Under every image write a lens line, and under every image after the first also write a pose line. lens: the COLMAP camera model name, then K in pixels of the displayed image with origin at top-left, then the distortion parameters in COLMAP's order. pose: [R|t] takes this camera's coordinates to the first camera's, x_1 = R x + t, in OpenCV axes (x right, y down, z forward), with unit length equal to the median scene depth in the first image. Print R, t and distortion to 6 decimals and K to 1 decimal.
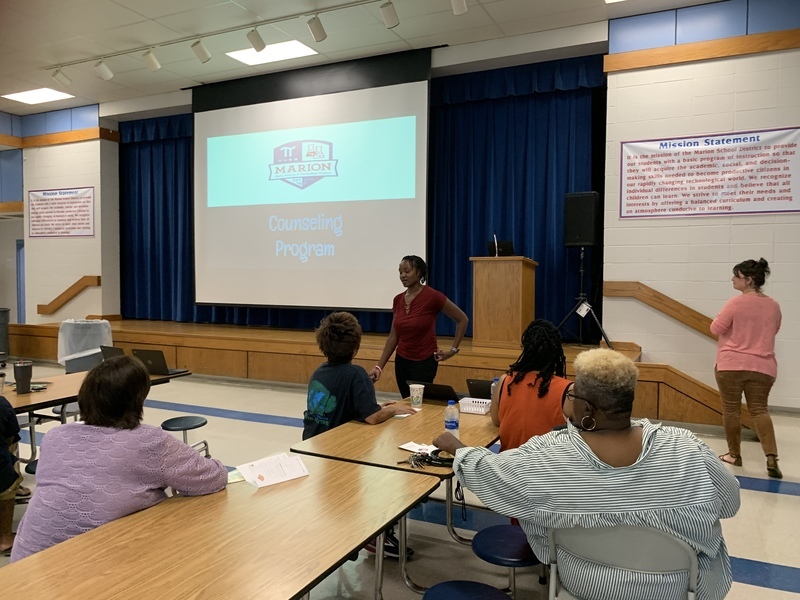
lens RADIAL K [[611.8, 0, 395.1], [0, 611.8, 295.6], [0, 0, 1]] dist [0.034466, -0.040831]
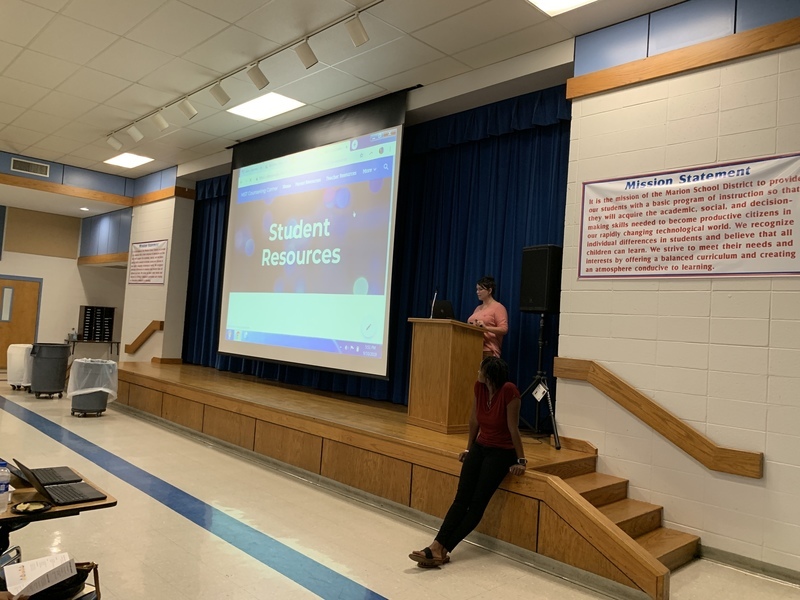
lens RADIAL K [[611.8, 0, 404.6], [0, 611.8, 293.3], [0, 0, 1]] dist [0.034466, -0.040831]
pose [[0.937904, 0.036880, -0.344930, 0.409555], [-0.072433, 0.993236, -0.090756, -0.018914], [0.339249, 0.110105, 0.934231, 0.189478]]
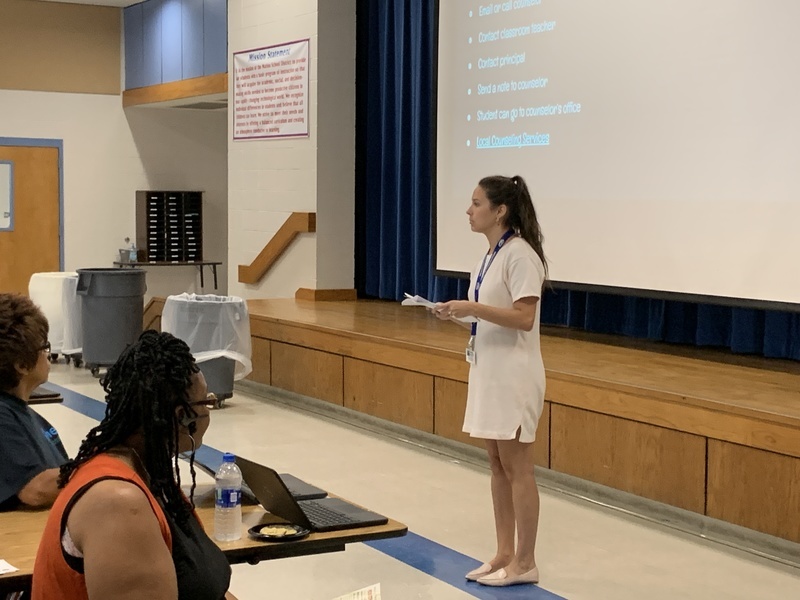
lens RADIAL K [[1424.3, 0, 393.2], [0, 1424.3, 296.1], [0, 0, 1]] dist [0.158660, 0.000000]
pose [[0.810301, 0.042376, -0.584480, 0.395277], [-0.026551, 0.999013, 0.035621, -0.009292], [0.585412, -0.013345, 0.810626, 0.097852]]
